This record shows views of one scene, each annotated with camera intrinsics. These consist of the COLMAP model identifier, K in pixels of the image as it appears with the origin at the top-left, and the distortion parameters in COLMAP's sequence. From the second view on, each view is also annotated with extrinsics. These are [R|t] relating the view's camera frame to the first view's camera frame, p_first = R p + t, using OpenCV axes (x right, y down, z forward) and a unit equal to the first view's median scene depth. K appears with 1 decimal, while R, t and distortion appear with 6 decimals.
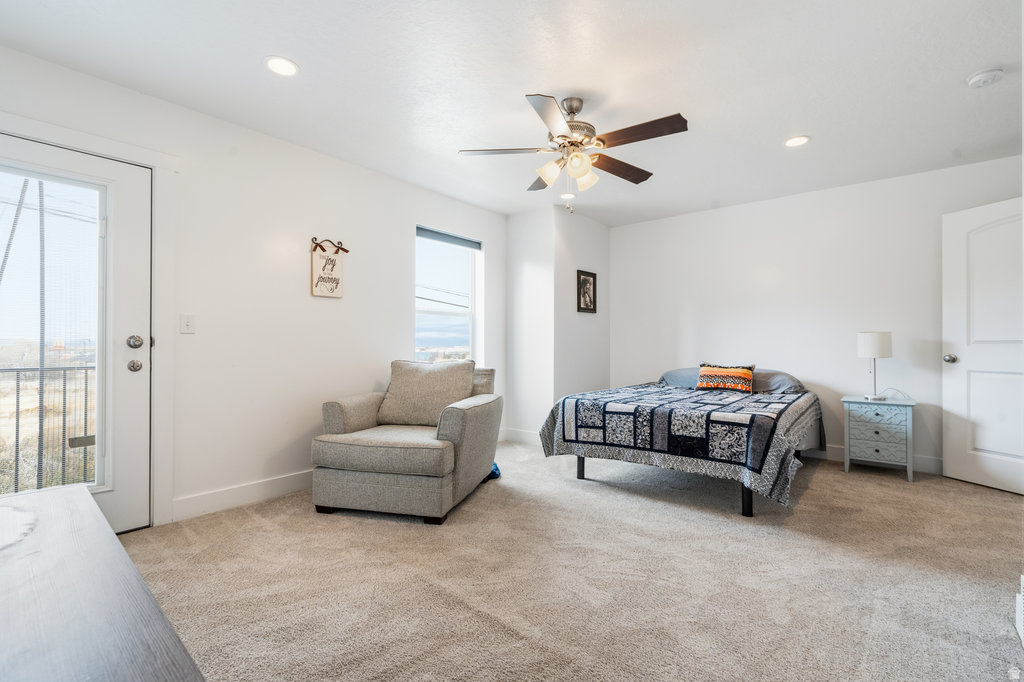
lens RADIAL K [[463.6, 0, 514.7], [0, 463.6, 343.6], [0, 0, 1]] dist [-0.001173, -0.000159]
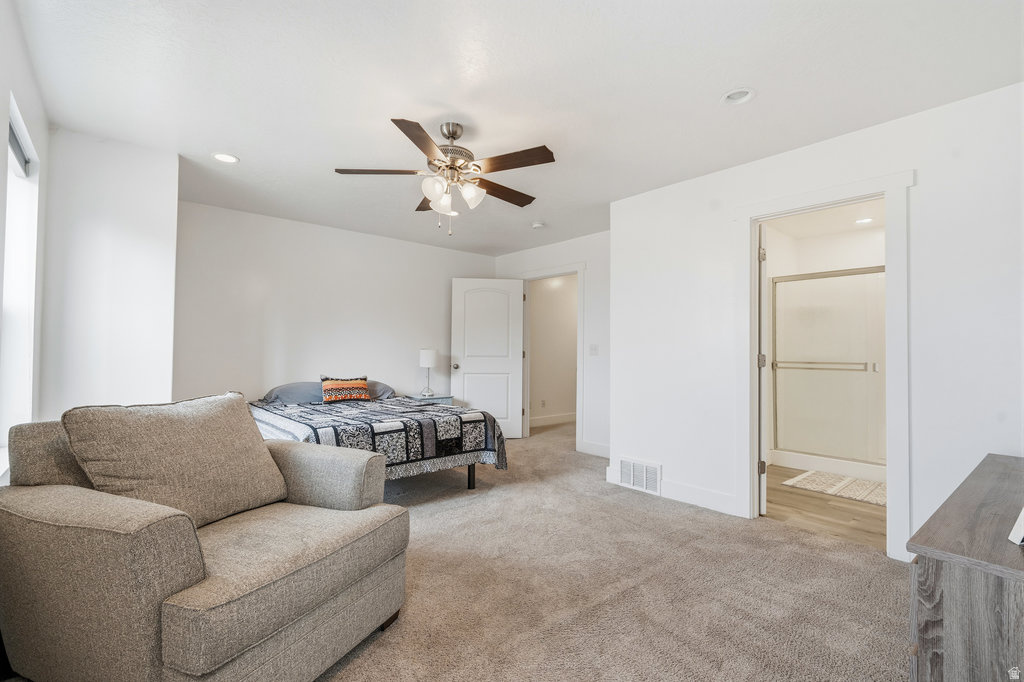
lens RADIAL K [[463.6, 0, 514.7], [0, 463.6, 343.6], [0, 0, 1]] dist [-0.001173, -0.000159]
pose [[0.151271, 0.019106, 0.988308, -0.774450], [-0.010049, 0.999791, -0.017790, -0.024744], [-0.988441, -0.007240, 0.151431, 0.645362]]
